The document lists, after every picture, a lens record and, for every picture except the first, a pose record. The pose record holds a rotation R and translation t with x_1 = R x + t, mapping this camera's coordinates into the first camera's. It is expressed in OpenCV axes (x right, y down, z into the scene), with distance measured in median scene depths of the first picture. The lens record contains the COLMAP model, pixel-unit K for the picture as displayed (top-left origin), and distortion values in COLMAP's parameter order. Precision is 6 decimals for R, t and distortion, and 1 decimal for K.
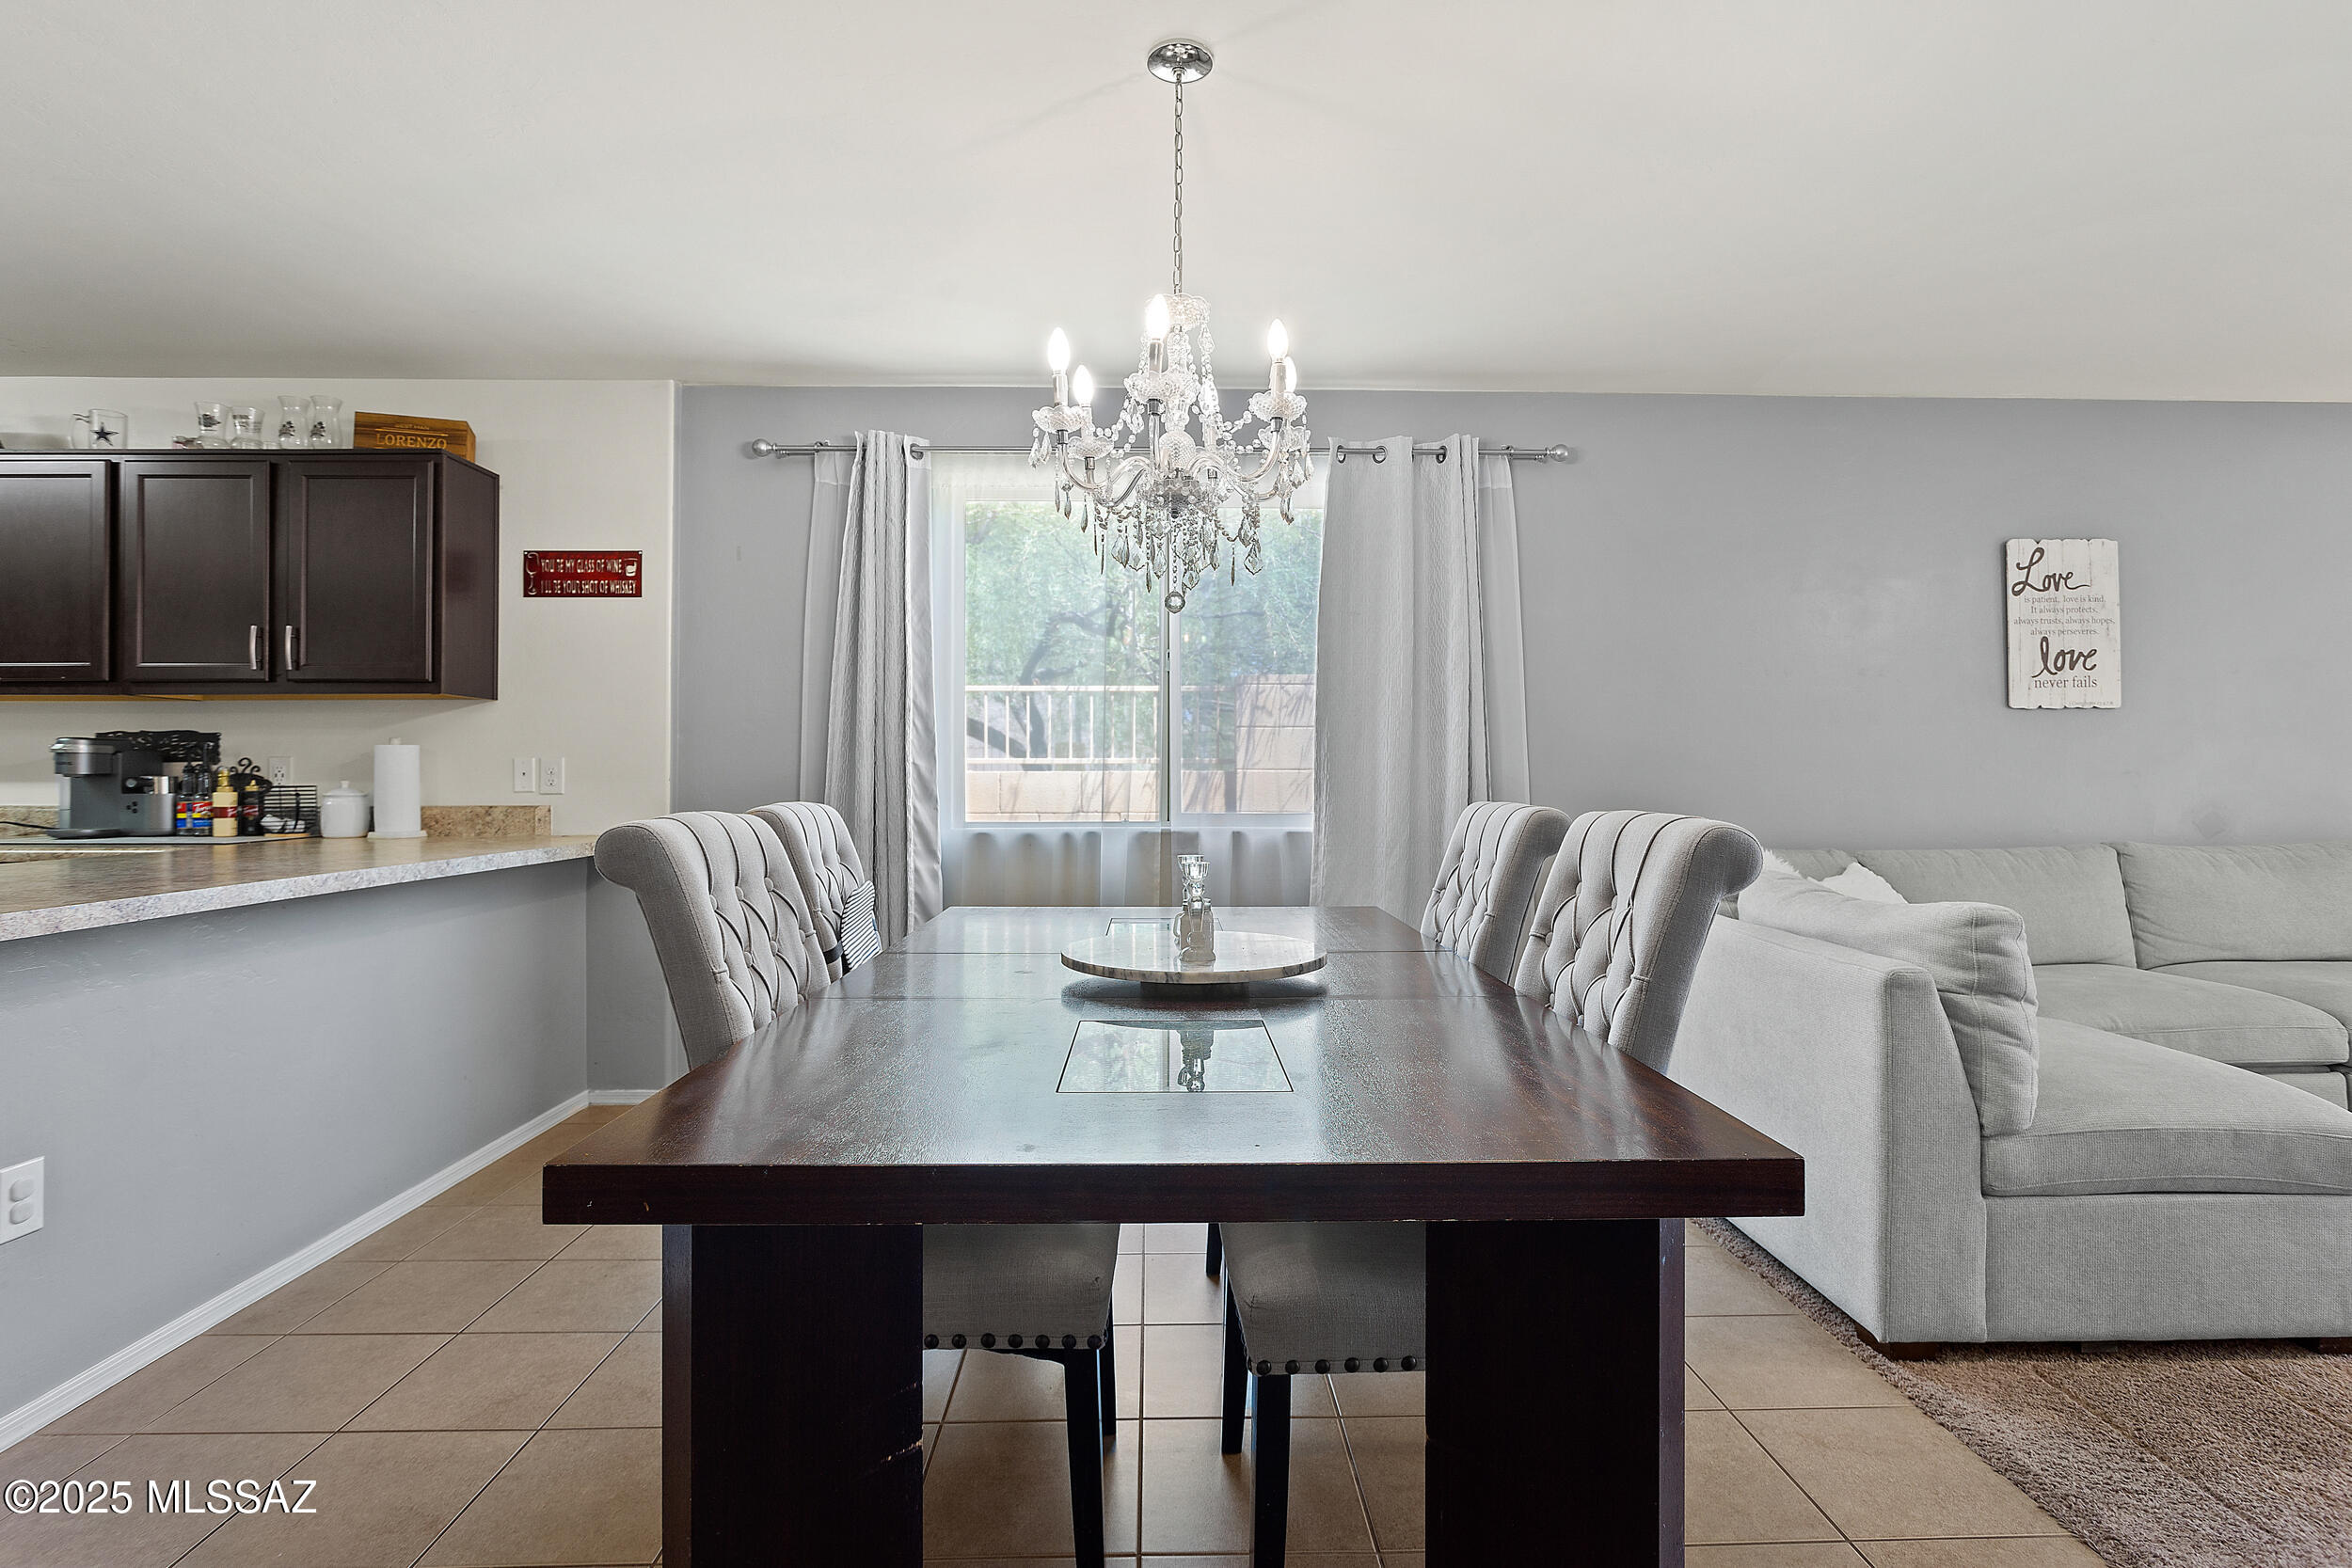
lens RADIAL K [[1118.6, 0, 1188.2], [0, 1118.6, 774.0], [0, 0, 1]] dist [-0.021104, 0.005646]
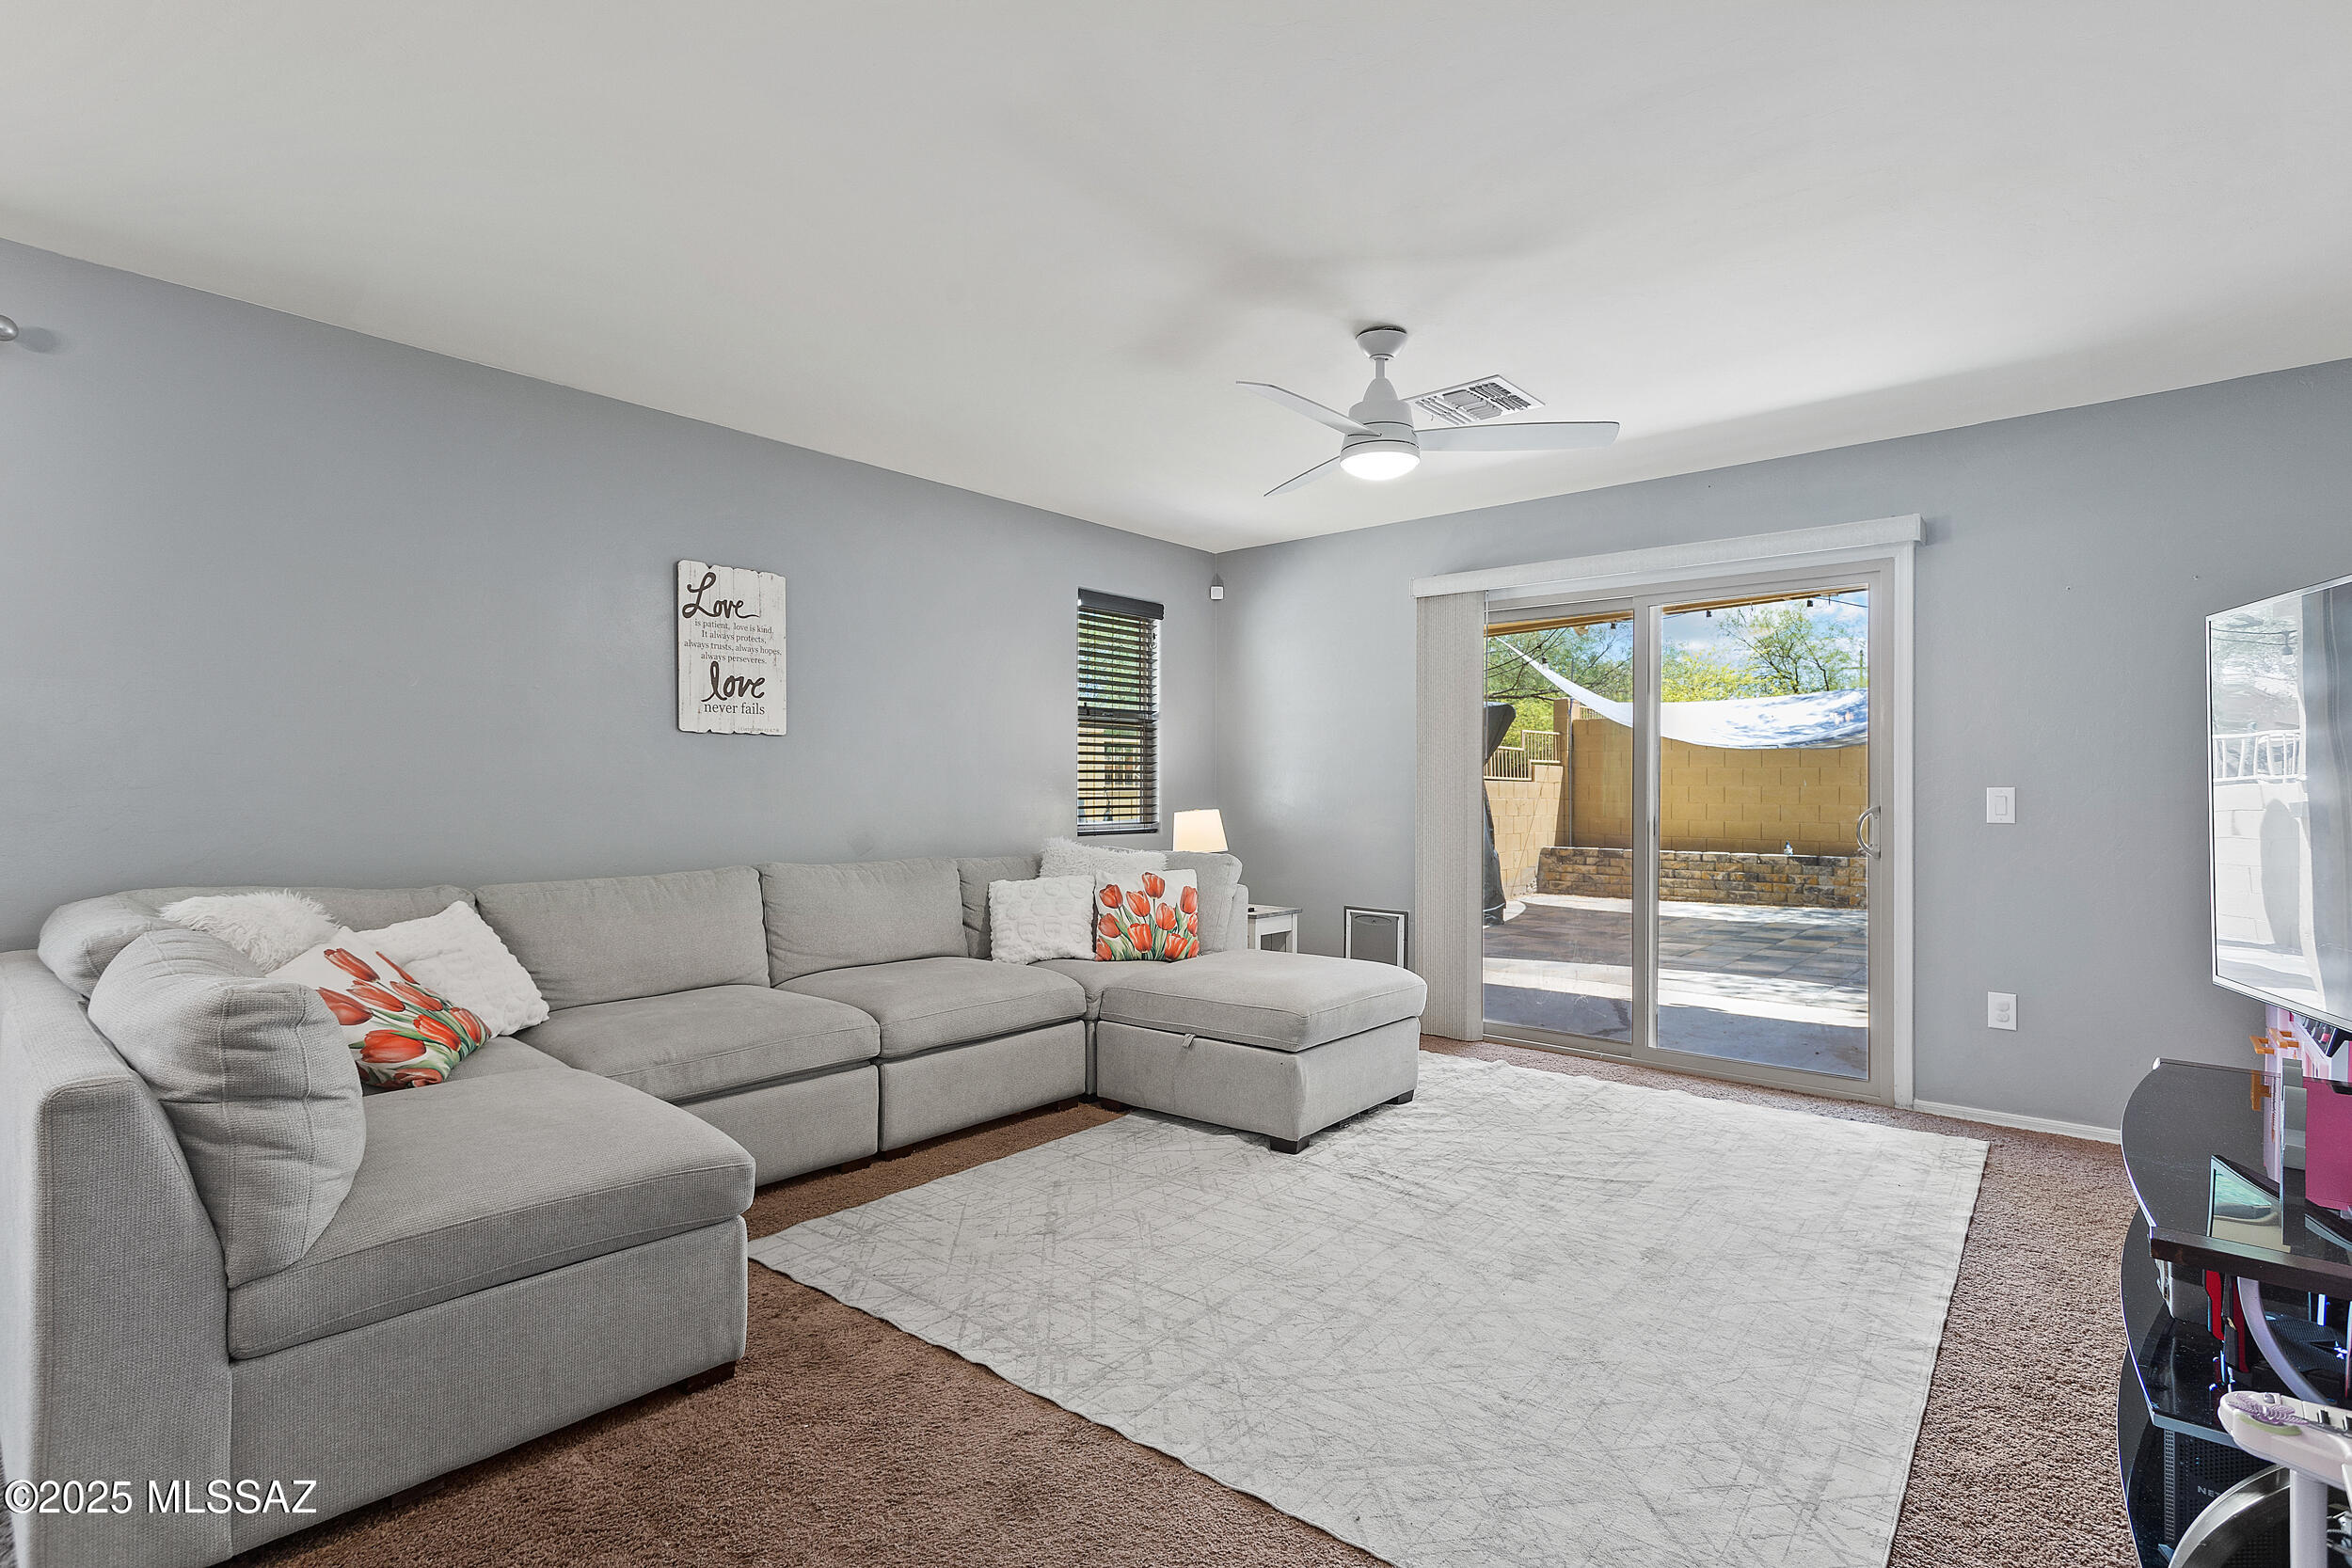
lens RADIAL K [[1124.7, 0, 1183.6], [0, 1124.7, 784.6], [0, 0, 1]] dist [-0.000190, 0.001975]
pose [[0.666065, 0.009882, 0.745829, 0.312346], [-0.011433, 0.999930, -0.003039, -0.014083], [-0.745806, -0.006503, 0.666131, -0.005879]]
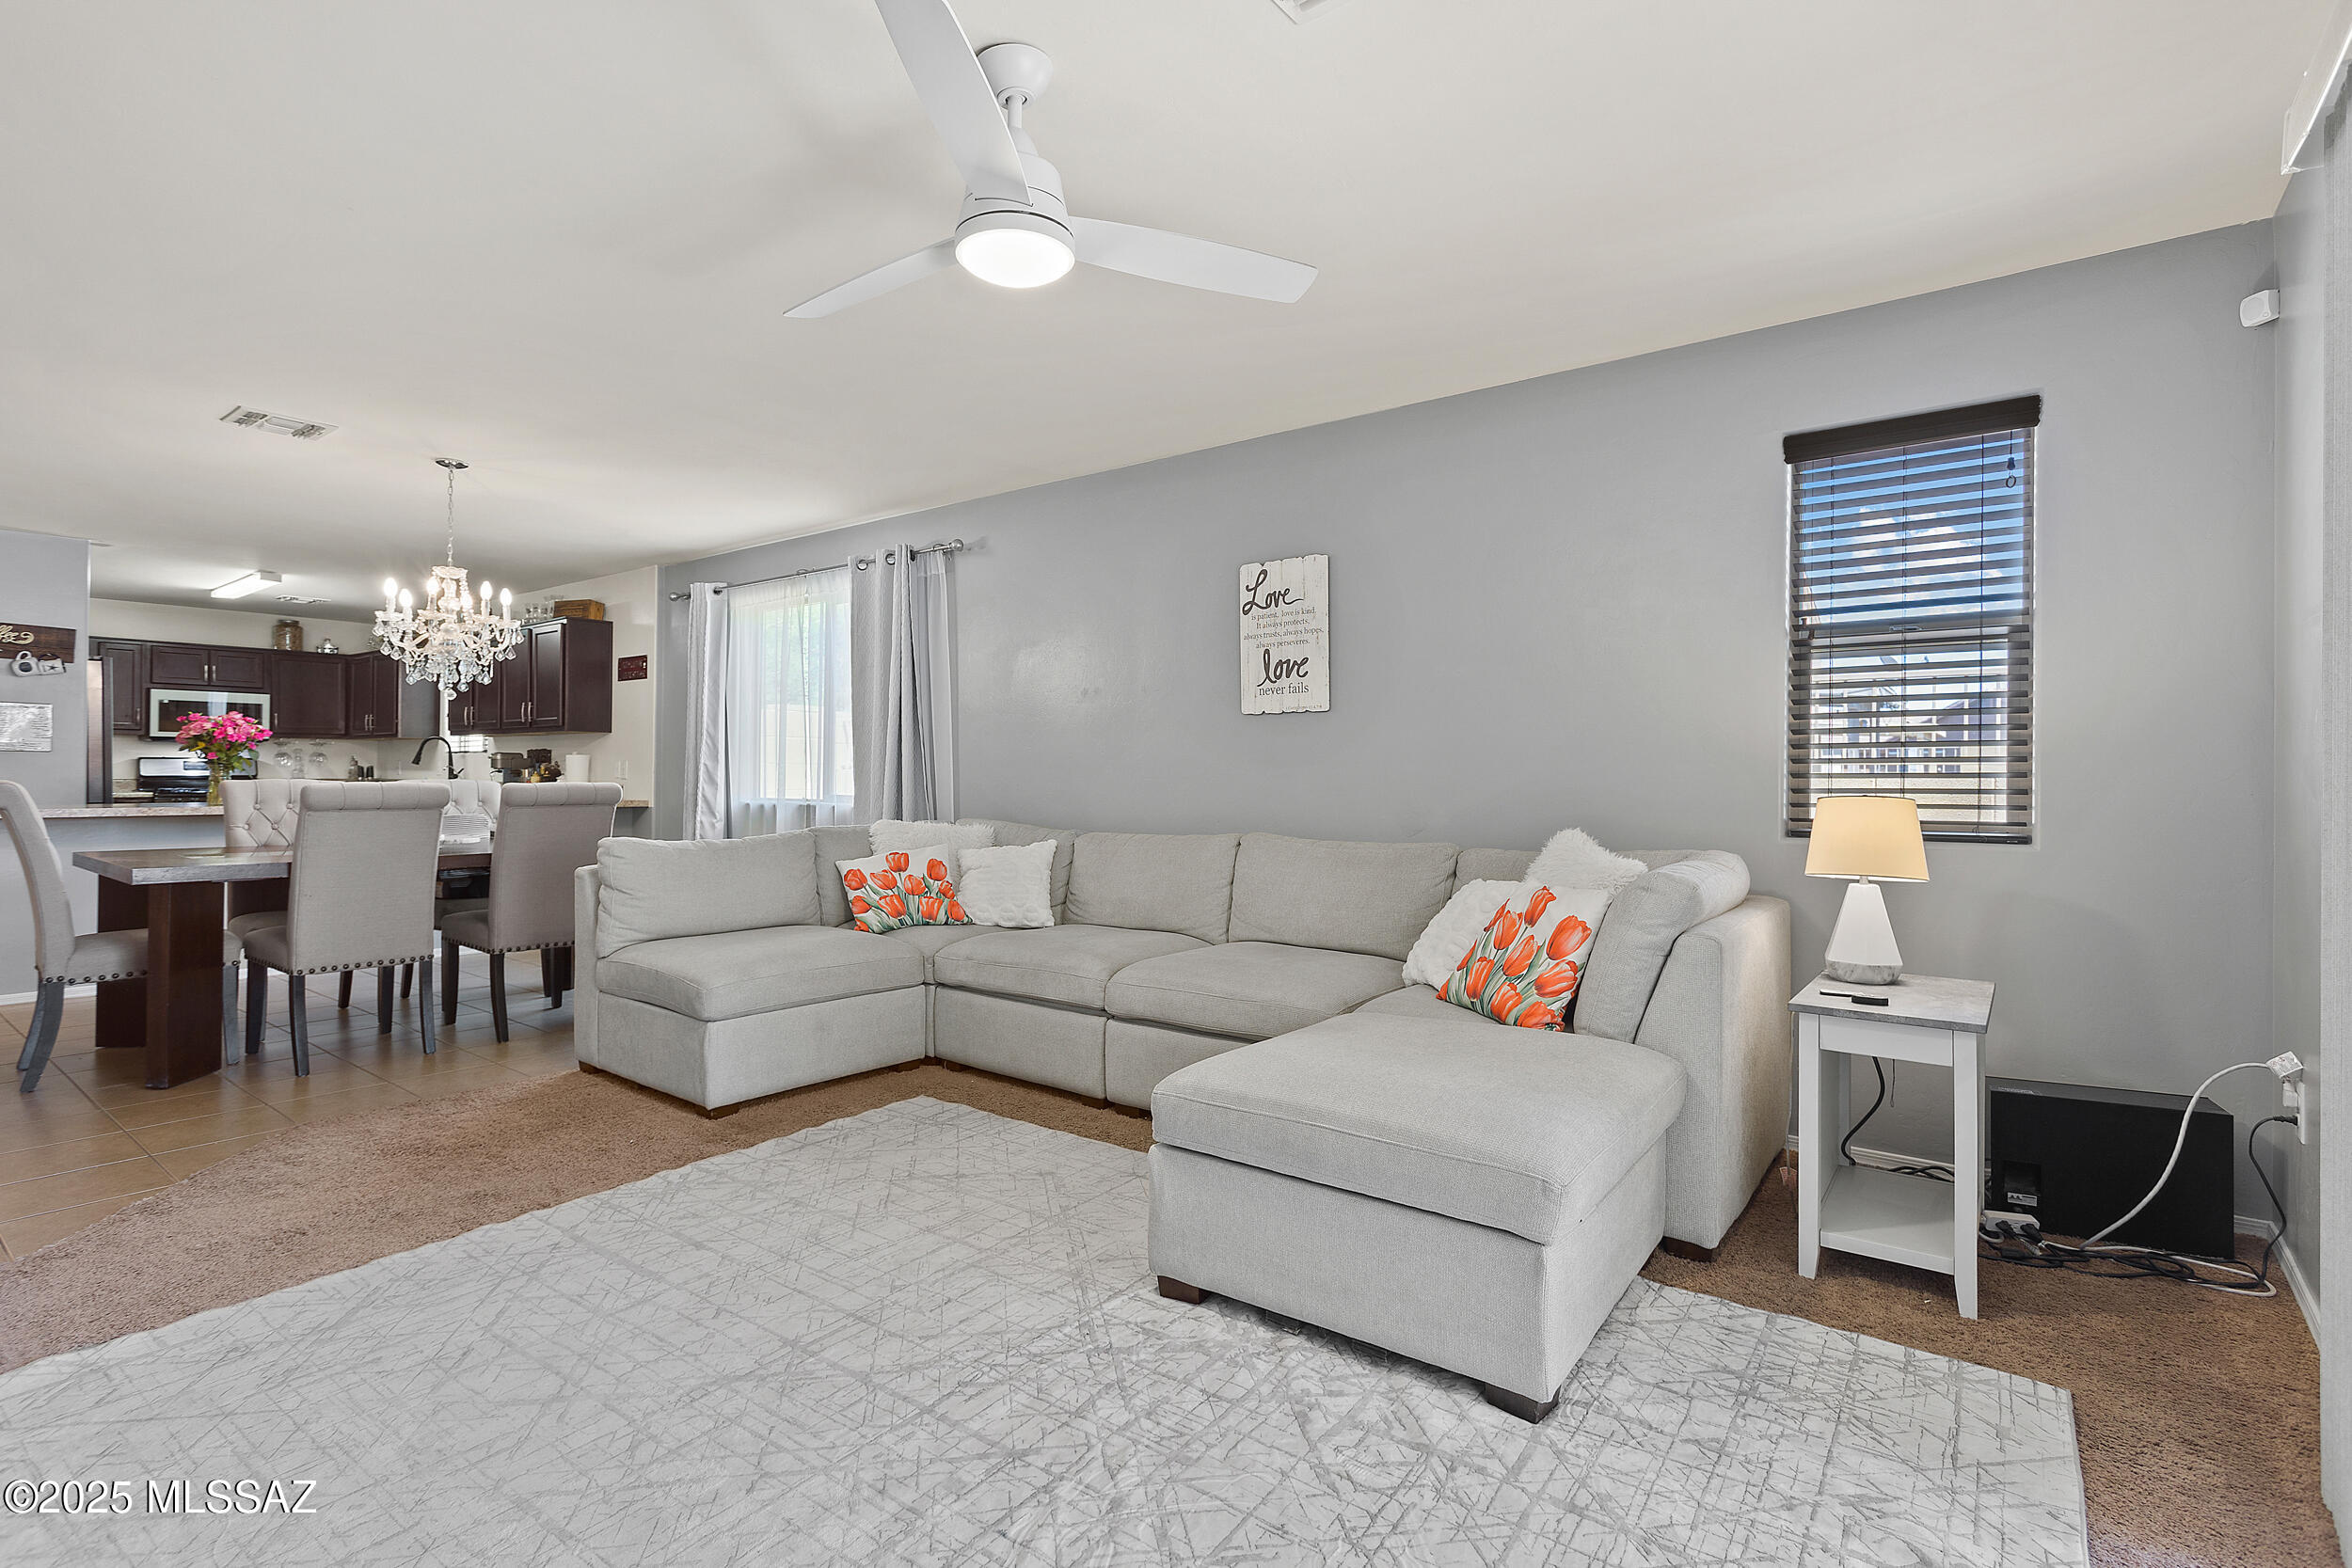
lens RADIAL K [[1124.7, 0, 1192.7], [0, 1124.7, 774.2], [0, 0, 1]] dist [-0.000190, 0.001975]
pose [[0.777221, 0.004812, -0.629210, 1.521969], [-0.007346, 0.999972, -0.001426, 0.004457], [0.629185, 0.005731, 0.777234, 0.077505]]
